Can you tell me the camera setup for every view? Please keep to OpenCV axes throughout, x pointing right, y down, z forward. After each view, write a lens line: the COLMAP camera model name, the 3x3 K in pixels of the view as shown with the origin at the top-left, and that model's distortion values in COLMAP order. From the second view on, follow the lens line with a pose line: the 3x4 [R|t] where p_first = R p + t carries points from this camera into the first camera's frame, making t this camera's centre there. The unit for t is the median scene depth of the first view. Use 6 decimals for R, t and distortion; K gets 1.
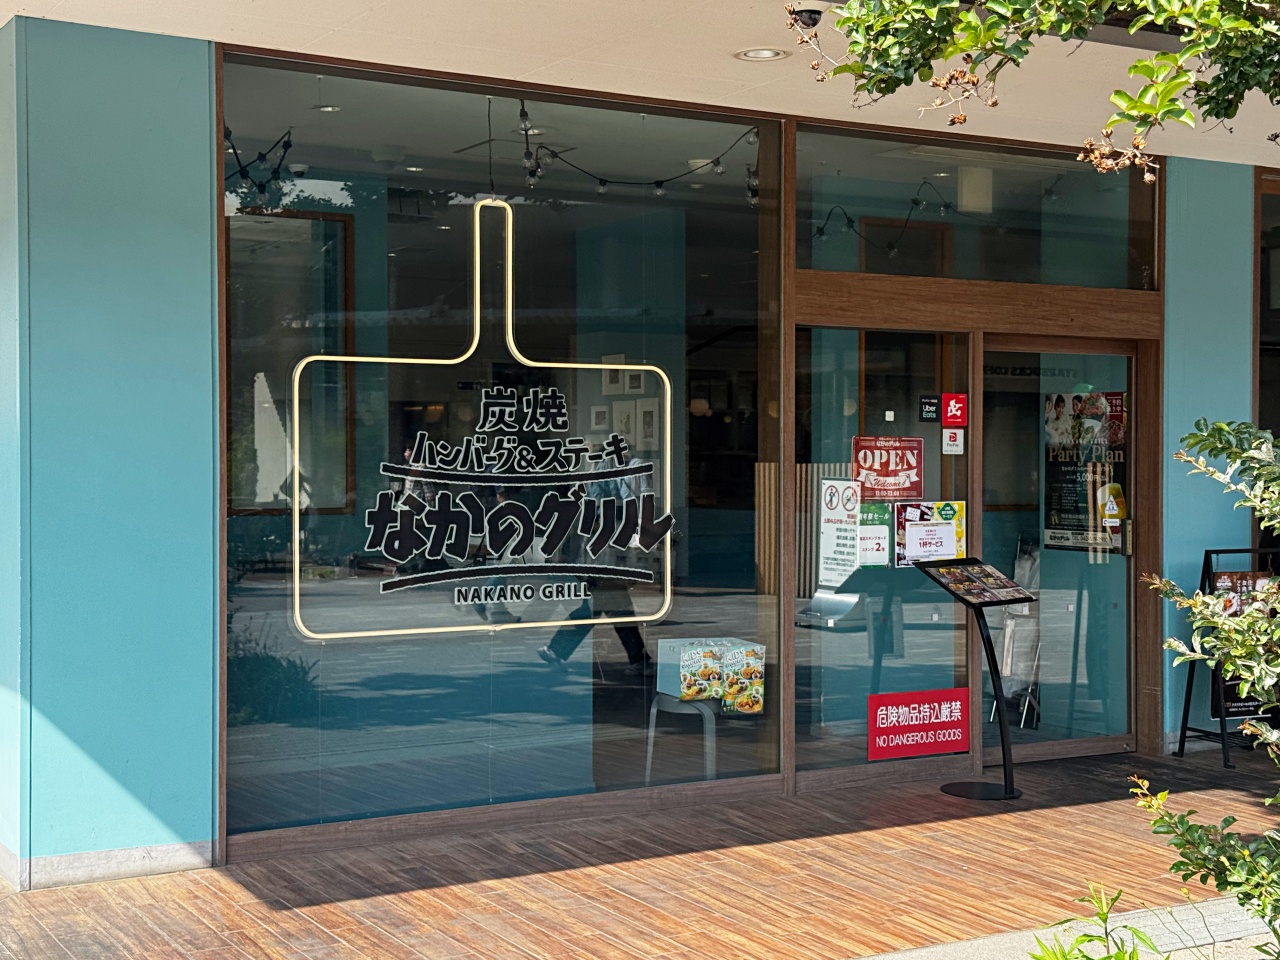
lens RADIAL K [[1764.2, 0, 640.6], [0, 1764.2, 480.1], [0, 0, 1]] dist [0.078113, 0.000000]
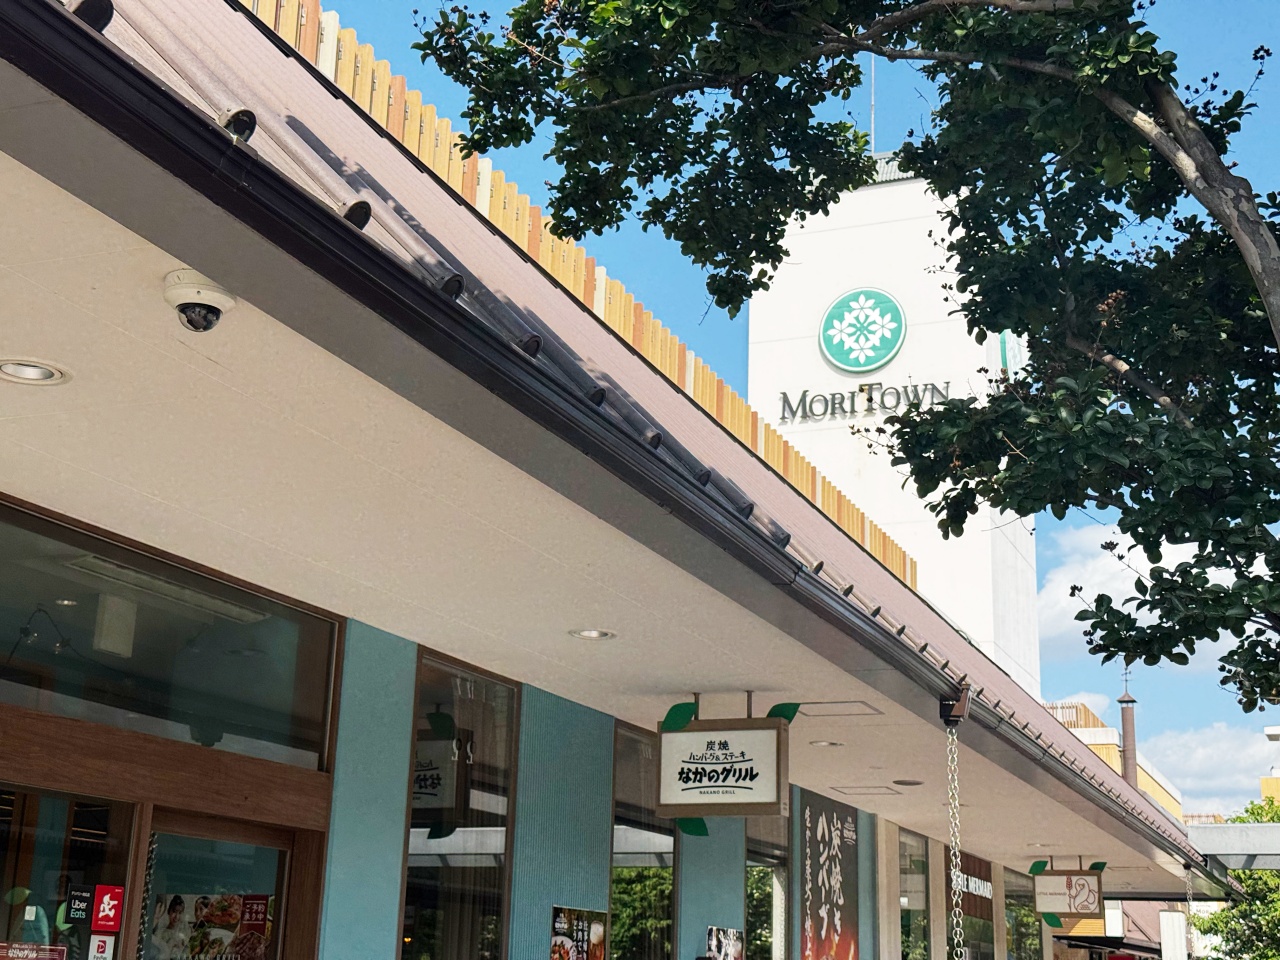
lens RADIAL K [[1764.2, 0, 638.5], [0, 1764.2, 475.9], [0, 0, 1]] dist [0.078113, 0.000000]
pose [[0.798622, 0.187740, 0.571802, -0.097988], [-0.018062, 0.957148, -0.289035, -0.001092], [-0.601562, 0.220502, 0.767790, 0.235719]]
